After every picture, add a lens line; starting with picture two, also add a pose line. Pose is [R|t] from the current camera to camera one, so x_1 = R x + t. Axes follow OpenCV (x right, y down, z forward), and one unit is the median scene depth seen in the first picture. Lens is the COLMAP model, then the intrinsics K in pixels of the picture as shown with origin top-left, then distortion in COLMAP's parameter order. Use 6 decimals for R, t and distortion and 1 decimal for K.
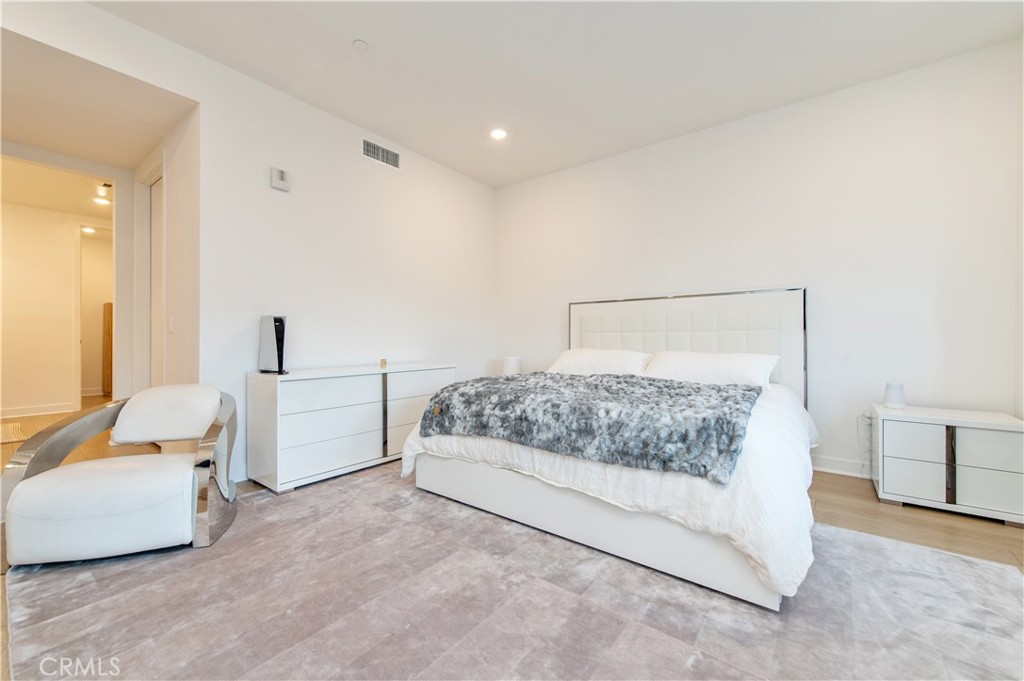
lens RADIAL K [[400.1, 0, 509.9], [0, 400.1, 339.2], [0, 0, 1]] dist [0.009224, -0.001691]
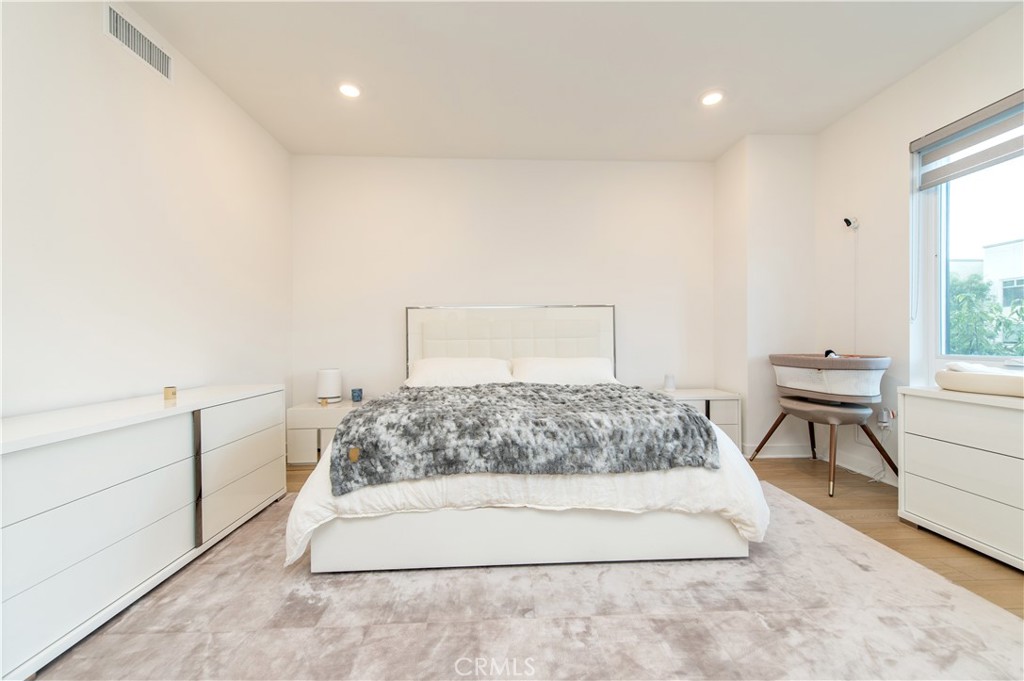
lens RADIAL K [[400.1, 0, 511.5], [0, 400.1, 341.1], [0, 0, 1]] dist [0.009224, -0.001691]
pose [[0.765351, -0.008861, 0.643552, -0.532207], [0.010924, 0.999940, 0.000776, -0.024222], [-0.643521, 0.006436, 0.765402, 0.343240]]
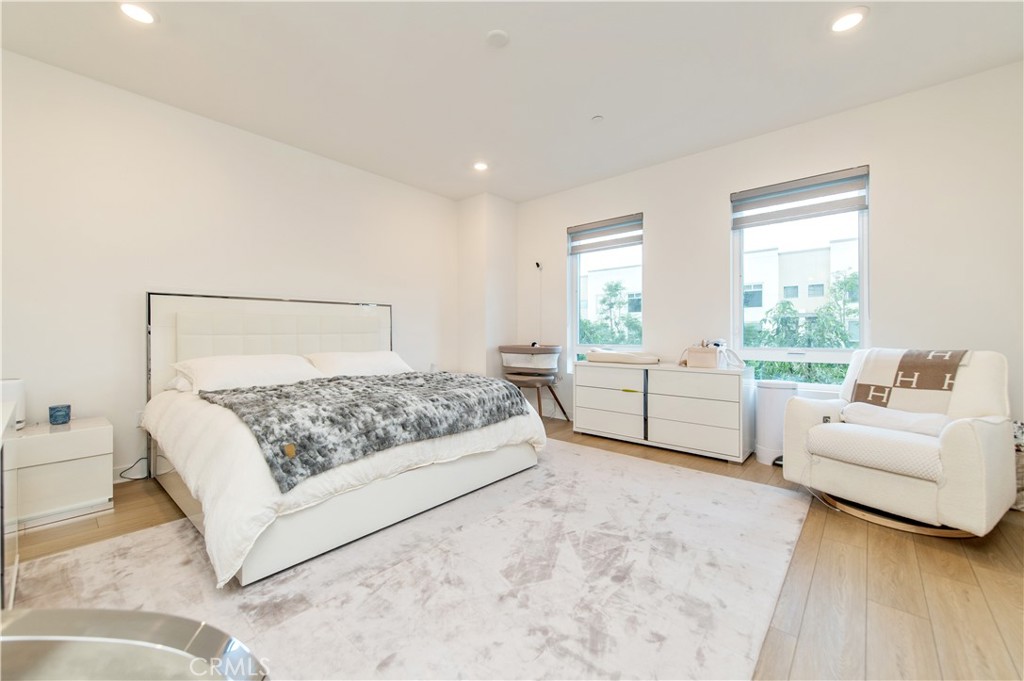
lens RADIAL K [[400.1, 0, 511.8], [0, 400.1, 334.6], [0, 0, 1]] dist [0.009224, -0.001691]
pose [[0.060705, -0.004213, 0.998147, -1.088145], [0.004636, 0.999981, 0.003939, -0.034492], [-0.998145, 0.004389, 0.060724, 0.703432]]
